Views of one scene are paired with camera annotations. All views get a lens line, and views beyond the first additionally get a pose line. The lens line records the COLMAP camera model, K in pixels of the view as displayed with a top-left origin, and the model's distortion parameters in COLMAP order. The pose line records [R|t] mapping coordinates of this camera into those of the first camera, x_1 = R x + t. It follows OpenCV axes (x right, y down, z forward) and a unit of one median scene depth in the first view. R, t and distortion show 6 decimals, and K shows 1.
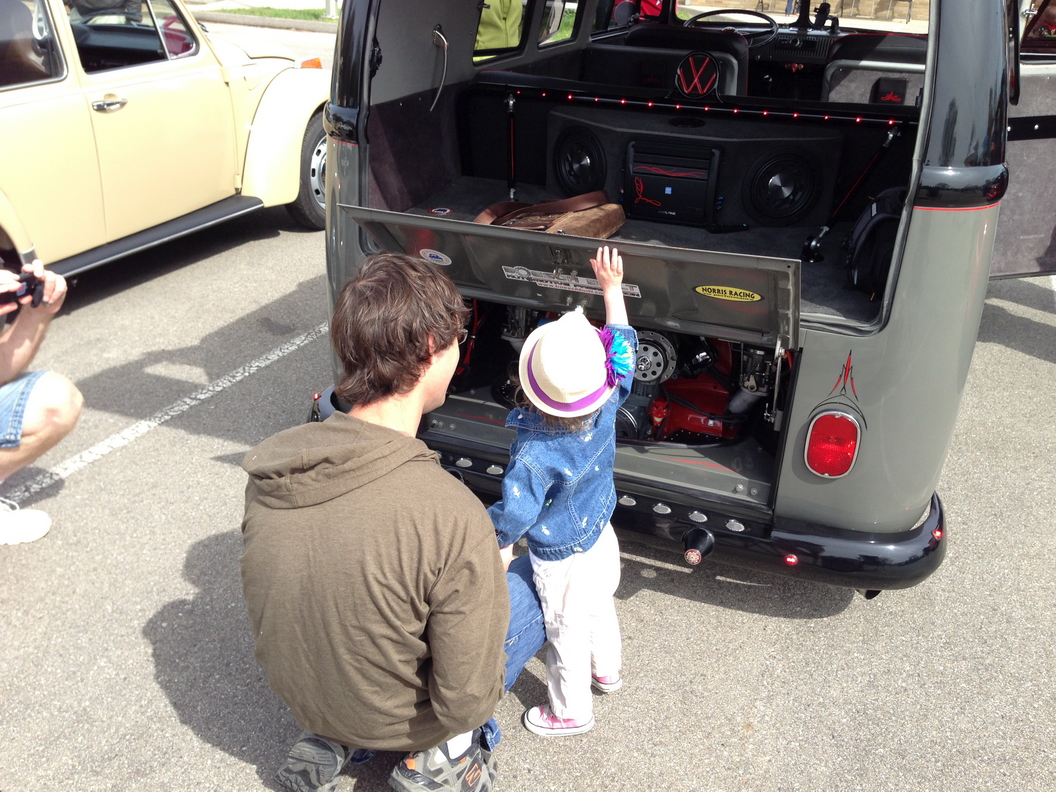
lens RADIAL K [[977.3, 0, 528.0], [0, 977.3, 396.0], [0, 0, 1]] dist [0.134230, -0.246446]
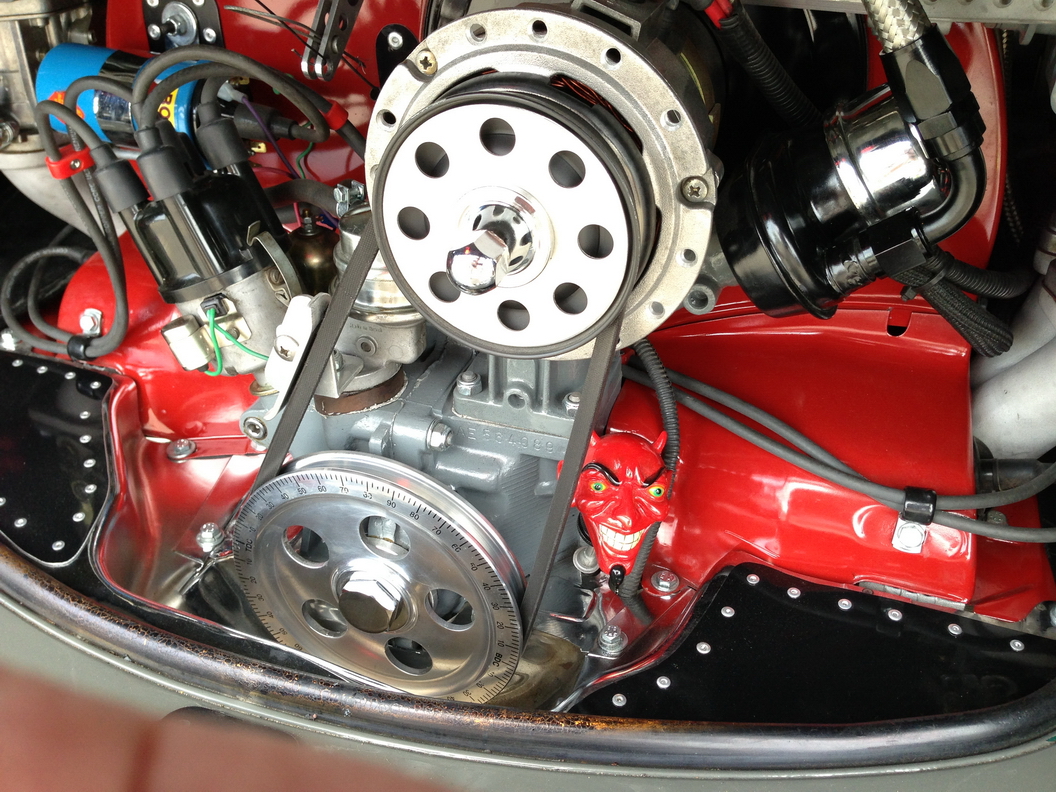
lens RADIAL K [[977.3, 0, 528.0], [0, 977.3, 396.0], [0, 0, 1]] dist [0.134230, -0.246446]
pose [[0.997998, -0.056252, -0.028916, 0.125005], [0.059460, 0.990280, 0.125738, -0.027955], [0.021561, -0.127206, 0.991642, 0.841001]]
